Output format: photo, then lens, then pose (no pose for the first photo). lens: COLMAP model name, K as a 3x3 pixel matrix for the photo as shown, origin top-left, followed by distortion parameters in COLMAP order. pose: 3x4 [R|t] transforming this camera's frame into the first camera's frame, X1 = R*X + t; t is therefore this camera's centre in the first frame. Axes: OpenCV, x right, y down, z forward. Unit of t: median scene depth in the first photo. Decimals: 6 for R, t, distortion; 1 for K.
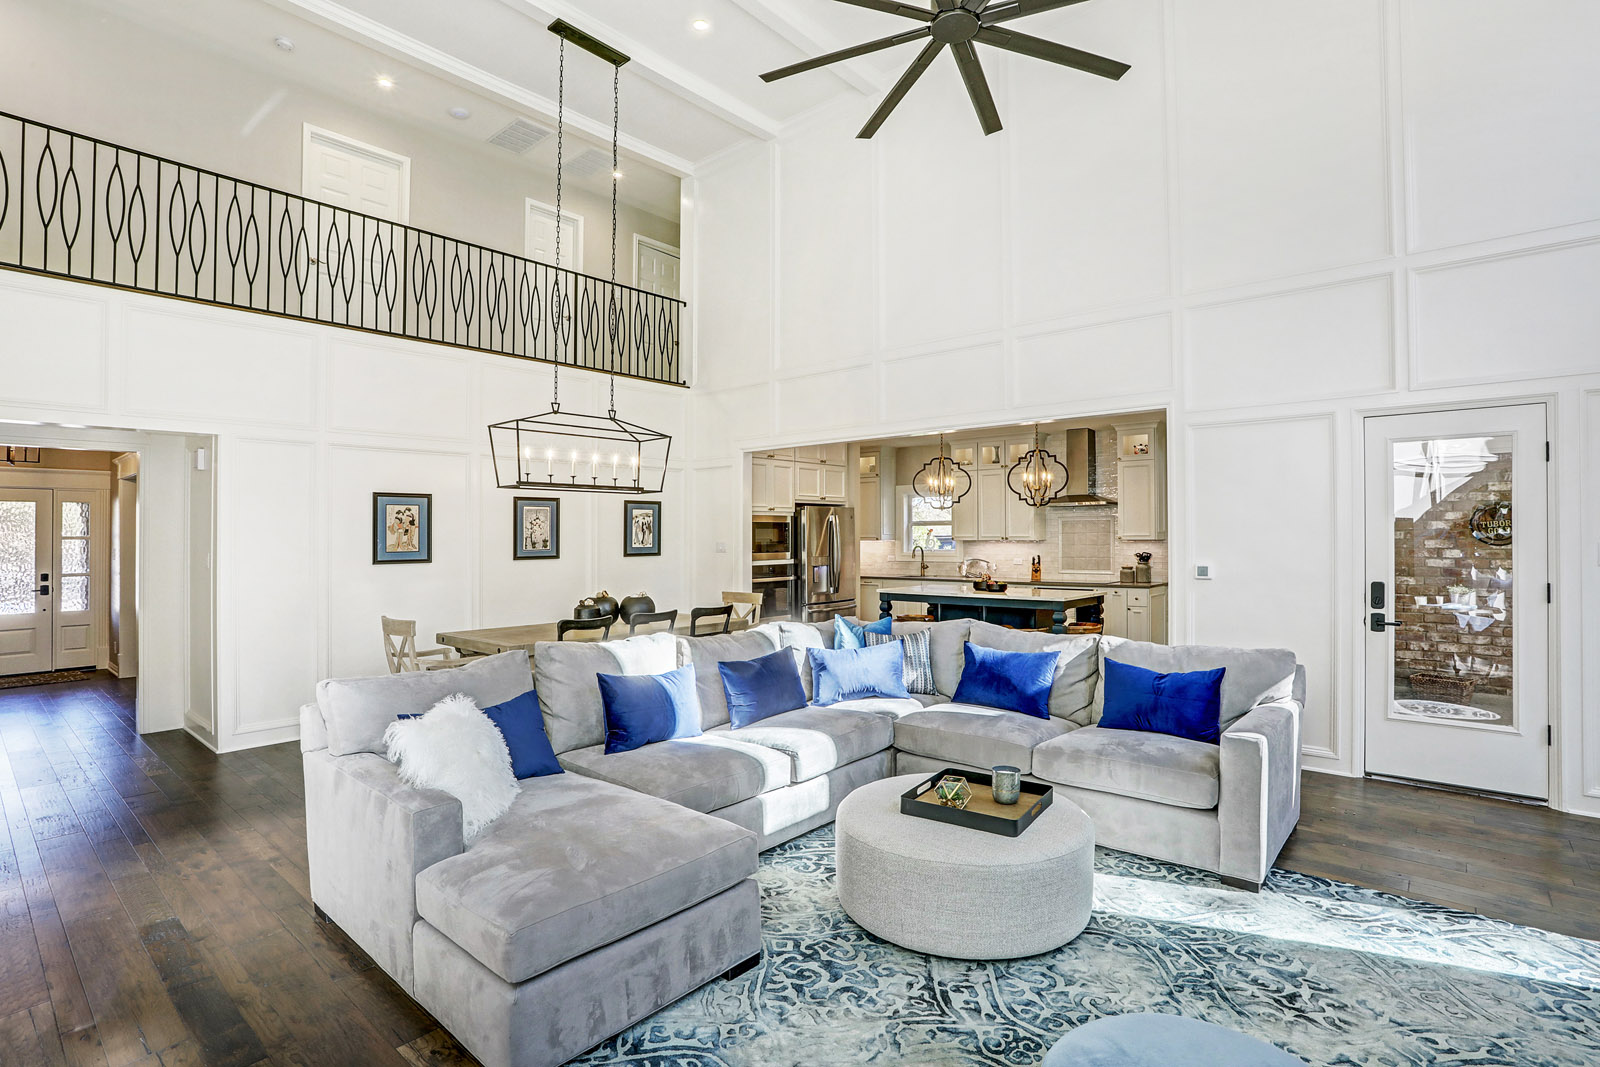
lens RADIAL K [[783.7, 0, 804.5], [0, 783.7, 512.2], [0, 0, 1]] dist [-0.084995, 0.030196]
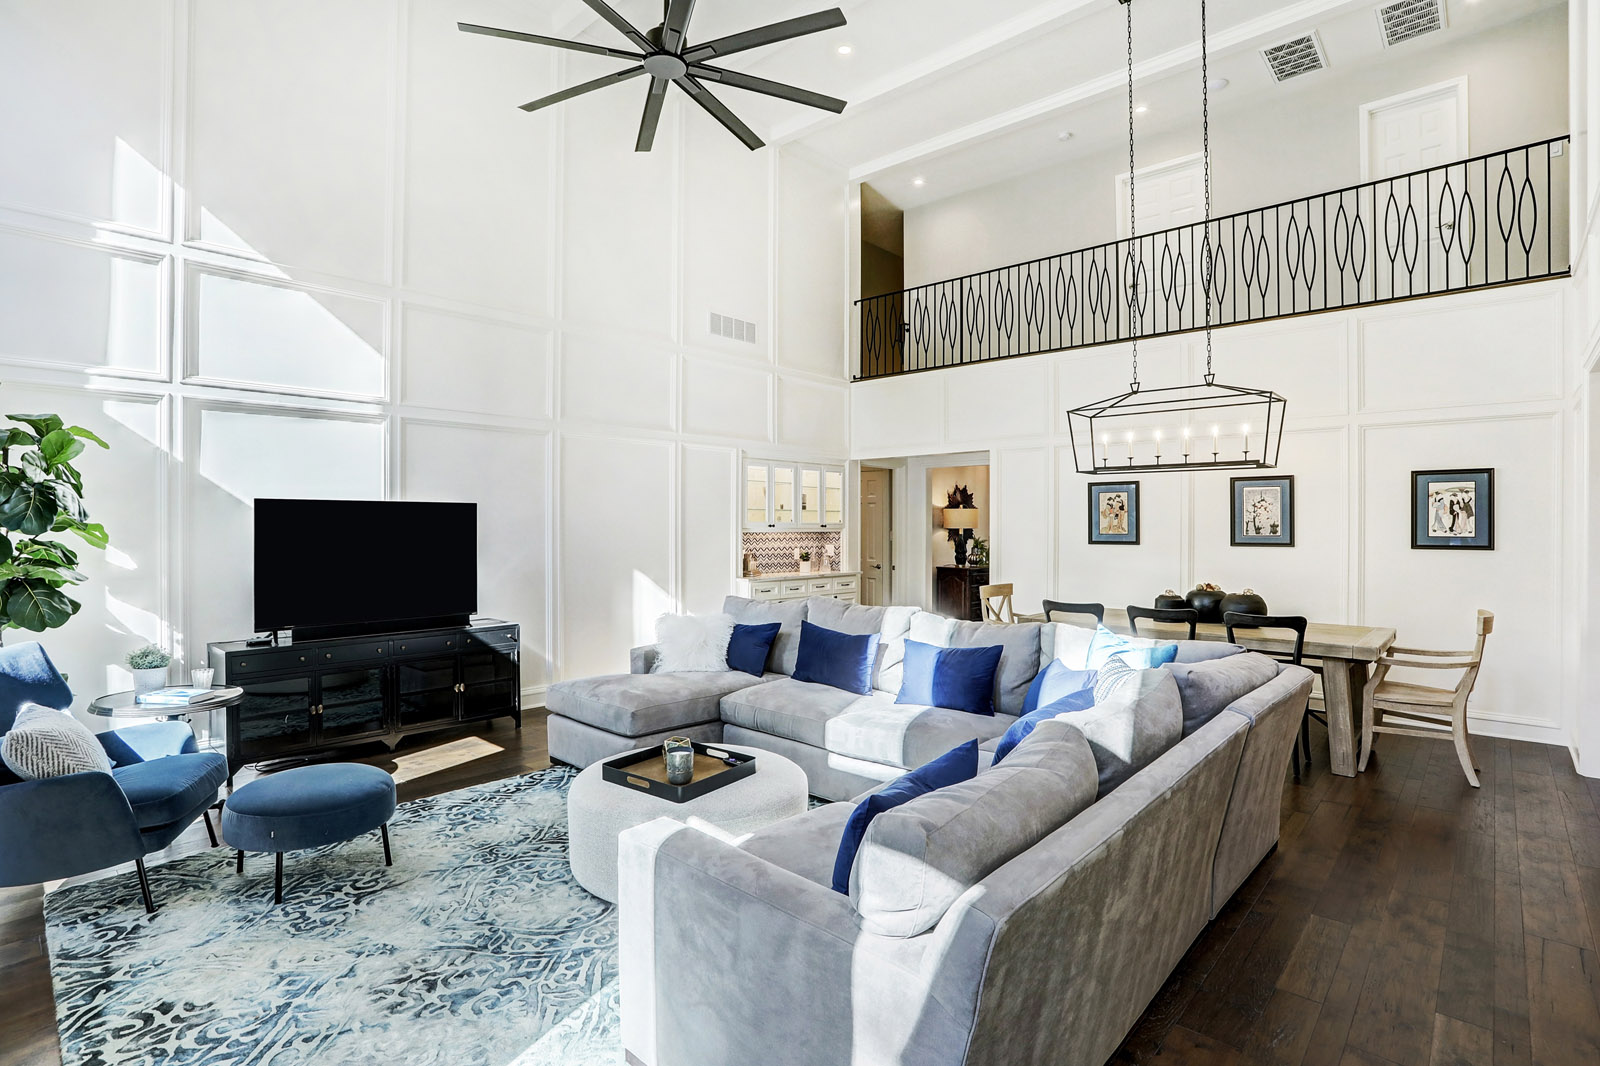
lens RADIAL K [[783.7, 0, 804.5], [0, 783.7, 511.7], [0, 0, 1]] dist [-0.084995, 0.030196]
pose [[-0.023811, -0.007667, -0.999687, 0.612564], [0.029061, 0.999543, -0.008358, 0.015155], [0.999294, -0.029250, -0.023577, 0.571277]]
